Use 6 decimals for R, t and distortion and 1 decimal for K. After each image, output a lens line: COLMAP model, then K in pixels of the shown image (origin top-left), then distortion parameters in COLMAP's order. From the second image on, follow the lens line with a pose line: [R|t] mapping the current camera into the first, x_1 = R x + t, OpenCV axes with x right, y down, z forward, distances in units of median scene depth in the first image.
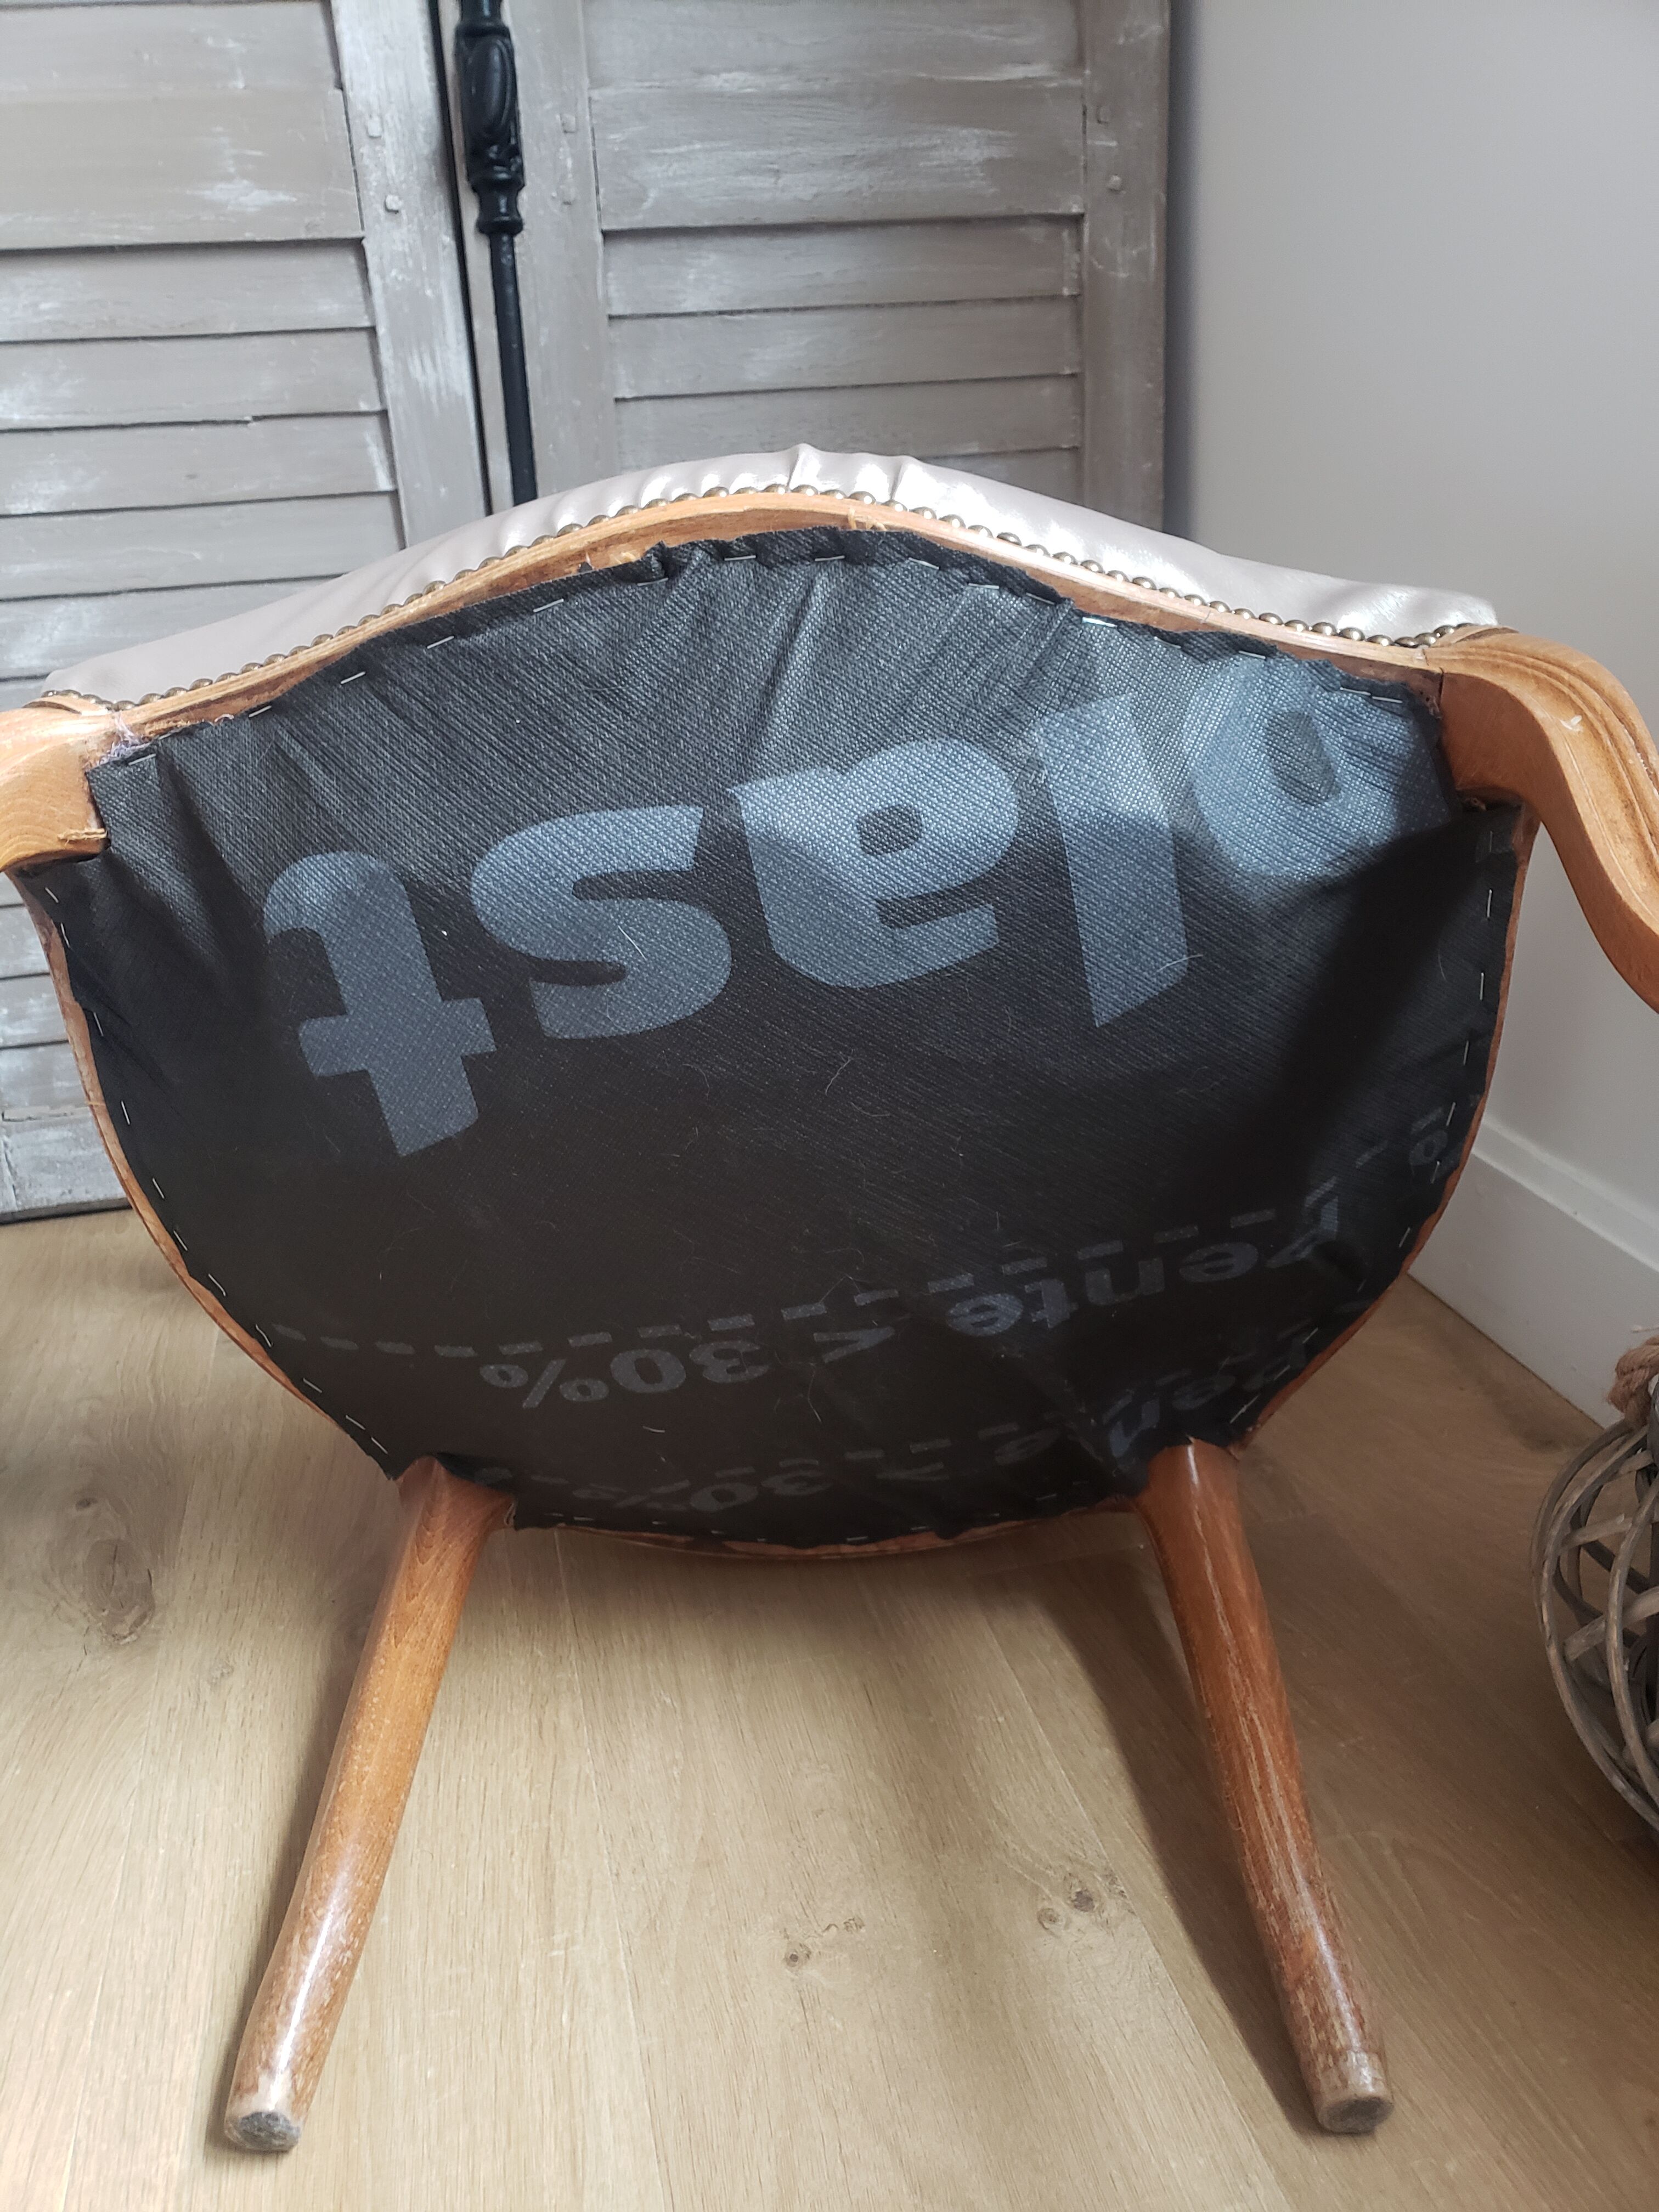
lens RADIAL K [[1786.4, 0, 818.8], [0, 1786.4, 1132.1], [0, 0, 1]] dist [-0.001358, 0.011848]
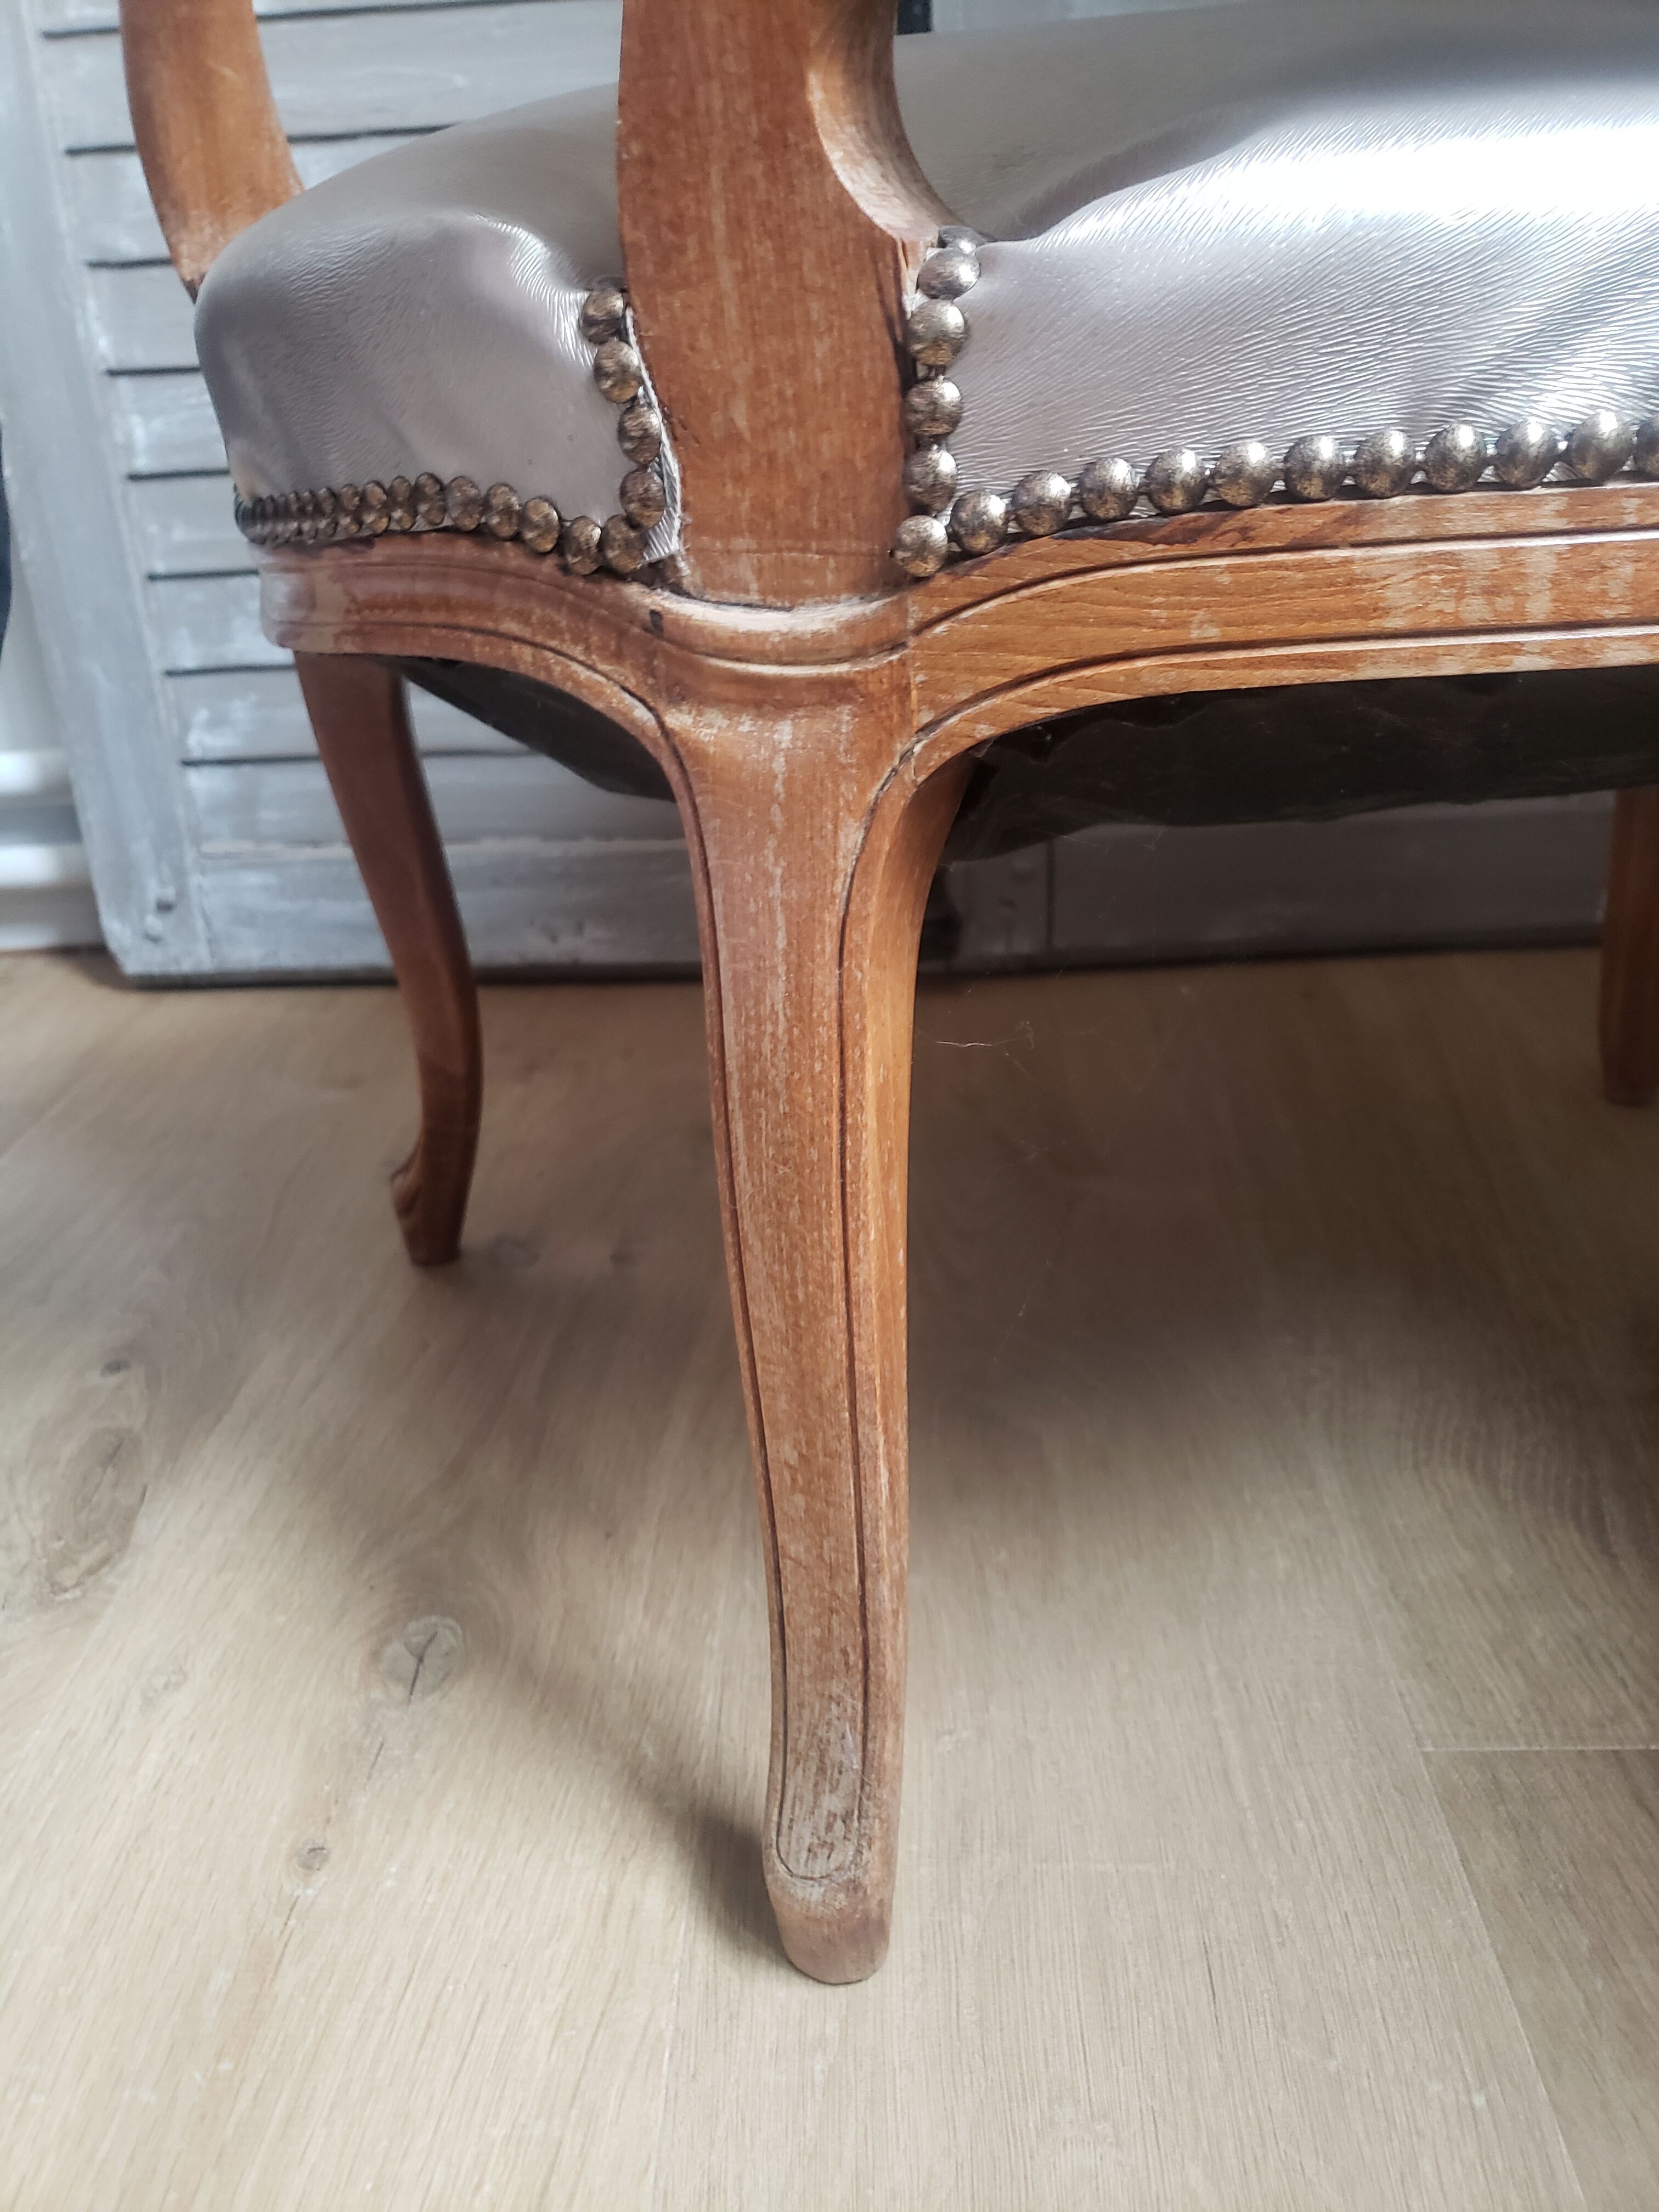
lens RADIAL K [[1786.4, 0, 809.9], [0, 1786.4, 1118.9], [0, 0, 1]] dist [-0.001358, 0.011848]
pose [[0.964848, 0.112612, -0.237461, 0.010921], [-0.097706, 0.992484, 0.073676, 0.041384], [0.243973, -0.047885, 0.968599, 0.495356]]
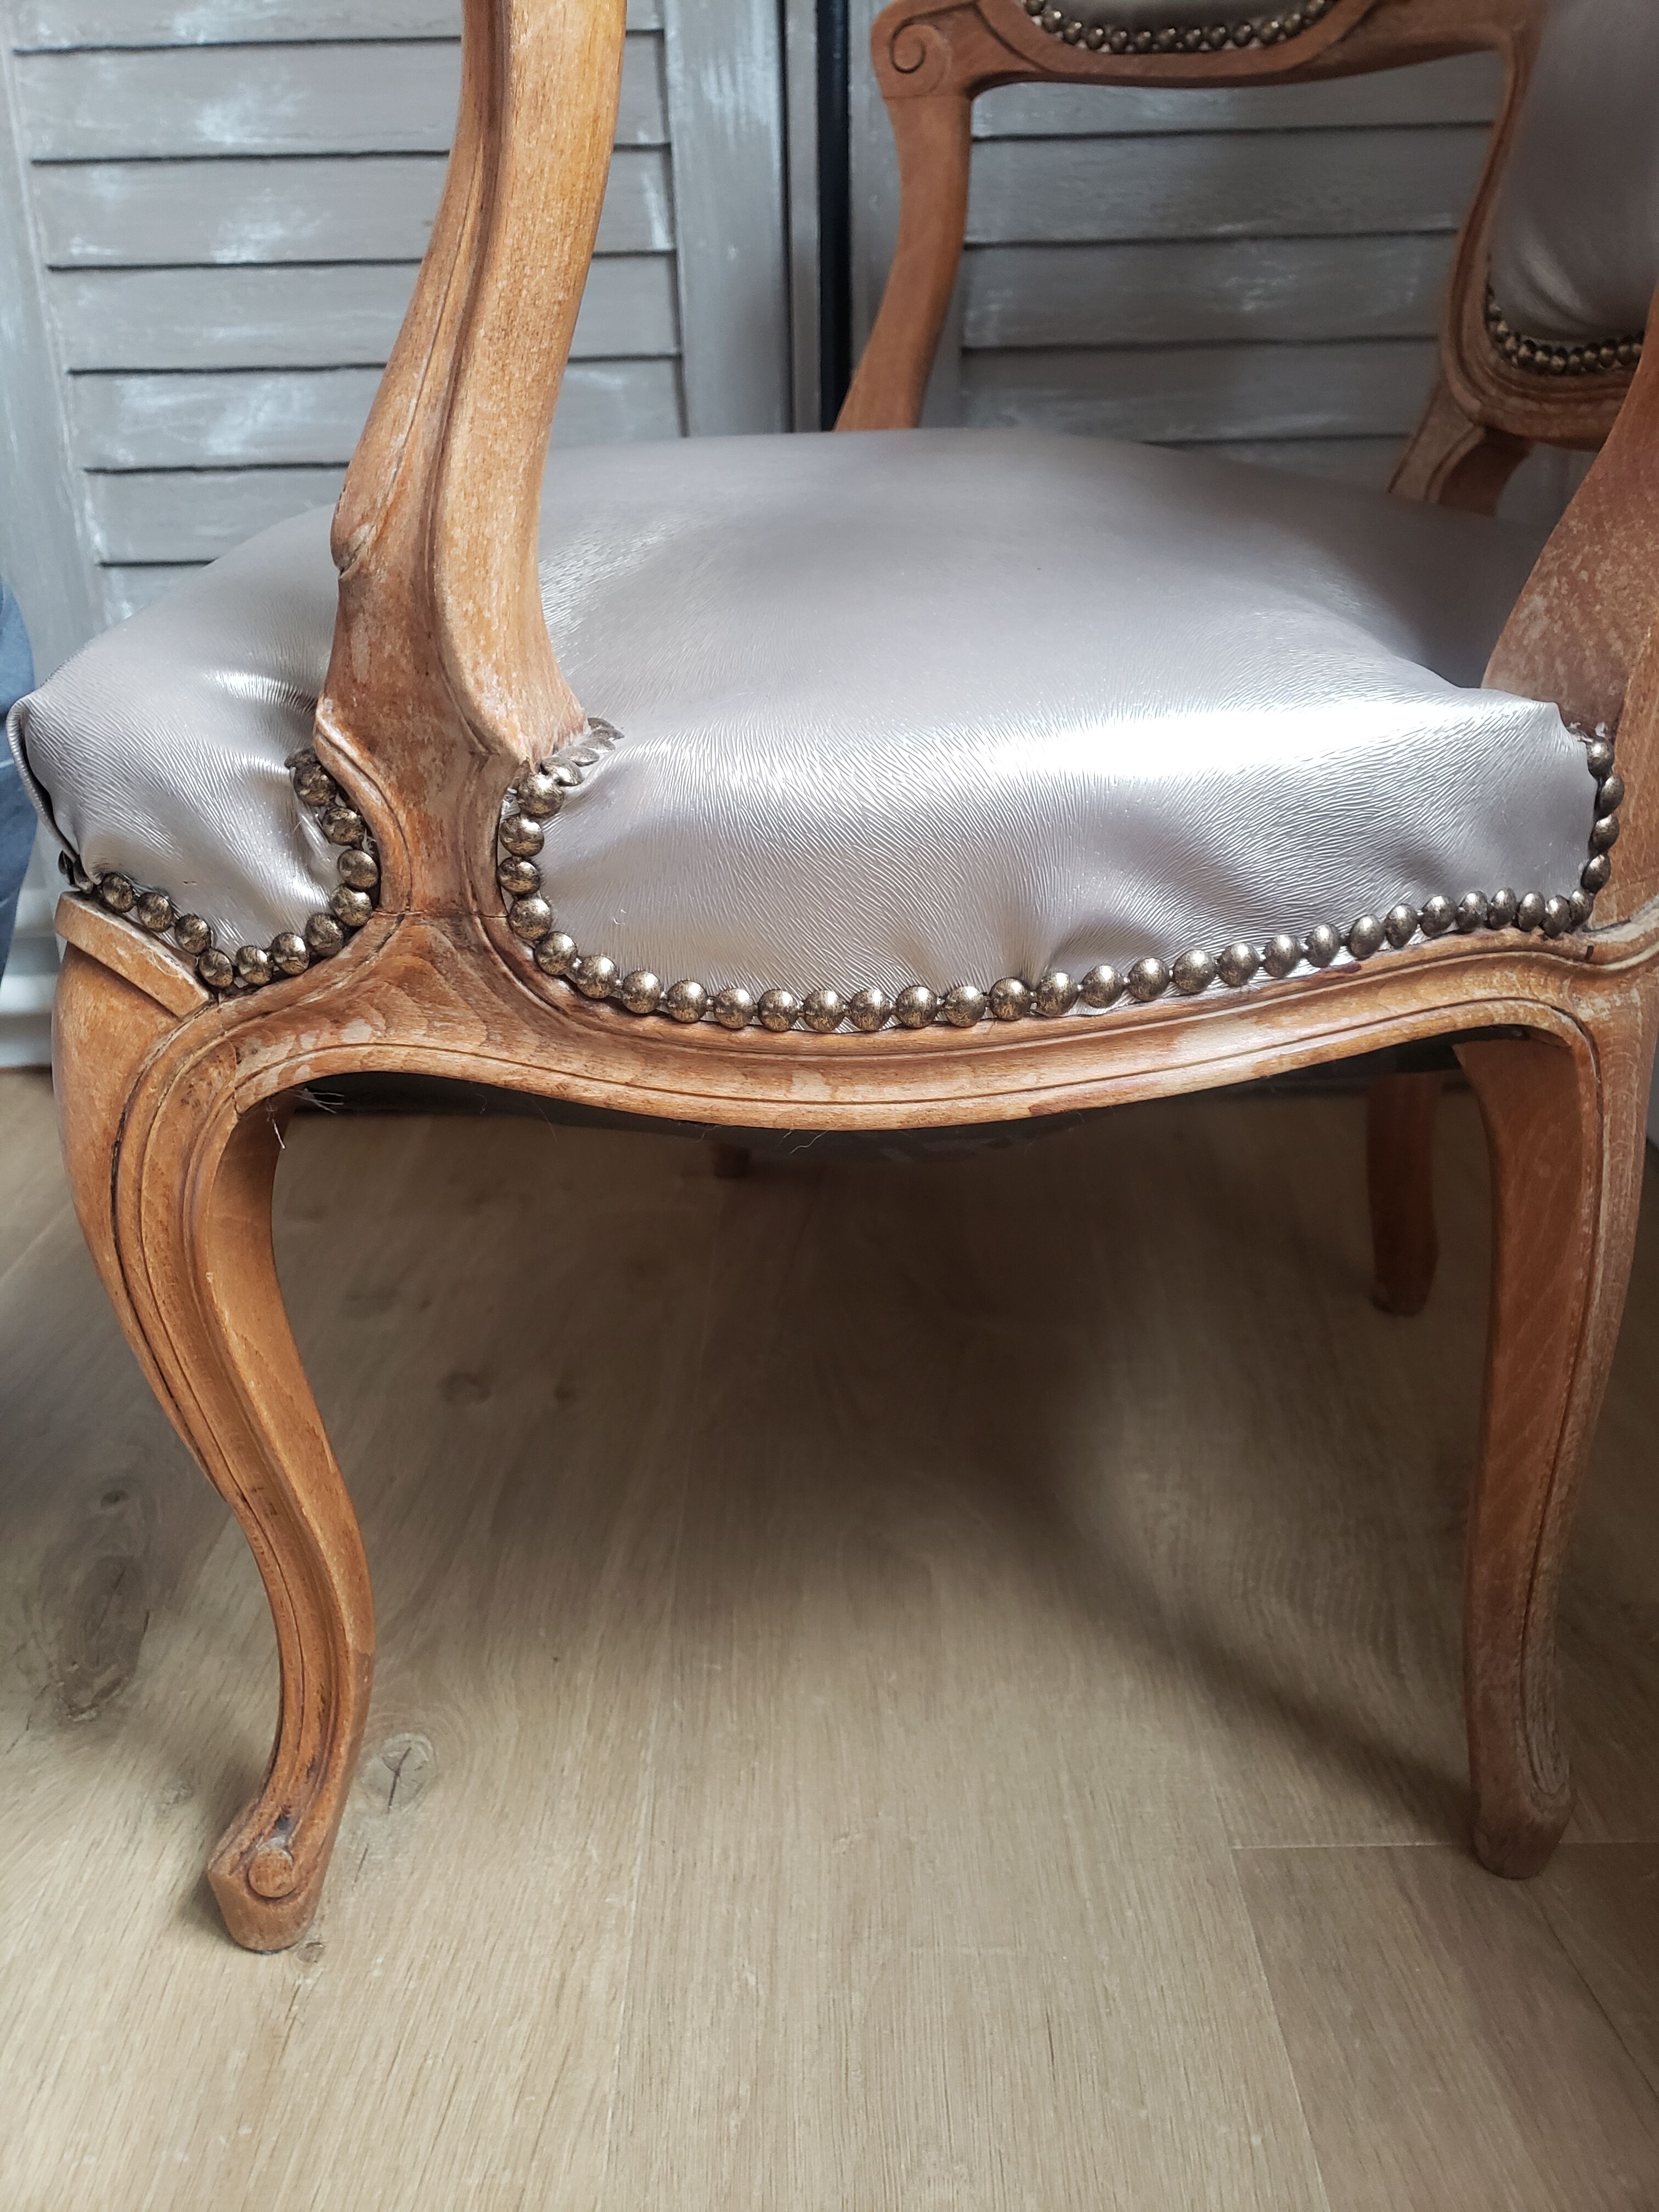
lens RADIAL K [[1786.4, 0, 817.3], [0, 1786.4, 1101.2], [0, 0, 1]] dist [-0.001358, 0.011848]
pose [[0.973912, 0.114490, -0.195930, 0.034384], [-0.108280, 0.993226, 0.042151, -0.042017], [0.199428, -0.019836, 0.979712, 0.369773]]
